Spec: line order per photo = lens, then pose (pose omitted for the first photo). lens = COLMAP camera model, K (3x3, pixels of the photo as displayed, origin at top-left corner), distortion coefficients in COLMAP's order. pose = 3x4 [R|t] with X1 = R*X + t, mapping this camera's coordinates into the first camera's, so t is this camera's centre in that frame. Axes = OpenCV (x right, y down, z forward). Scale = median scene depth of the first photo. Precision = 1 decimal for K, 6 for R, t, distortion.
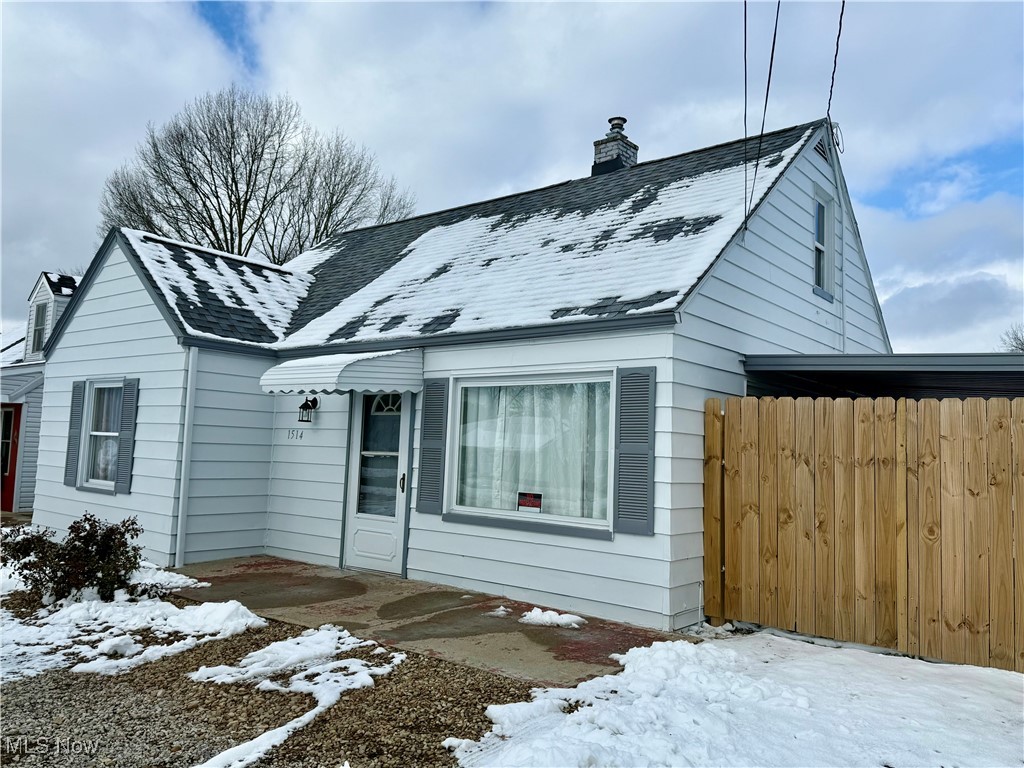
lens RADIAL K [[784.6, 0, 512.0], [0, 784.6, 384.0], [0, 0, 1]] dist [0.063429, -0.003899]
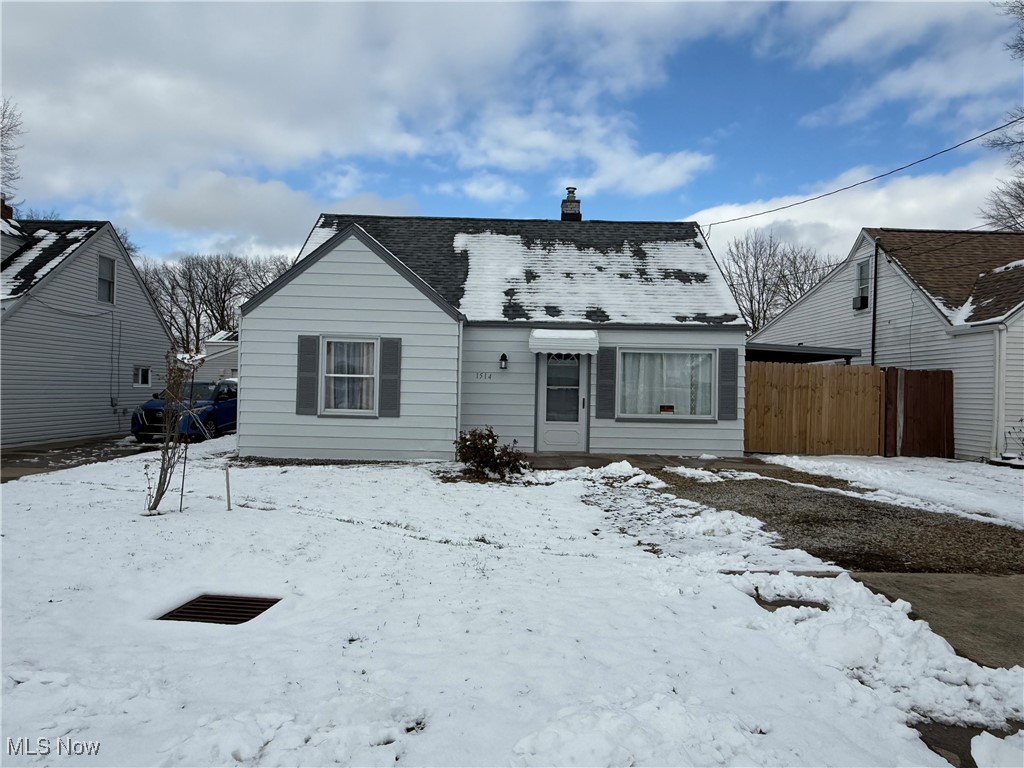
lens RADIAL K [[660.3, 0, 507.5], [0, 660.3, 384.0], [0, 0, 1]] dist [-0.017751, -0.001132]
pose [[0.780255, -0.016723, 0.625238, -1.304115], [-0.045925, 0.995412, 0.083935, -0.041705], [-0.623773, -0.094204, 0.775908, -0.083700]]
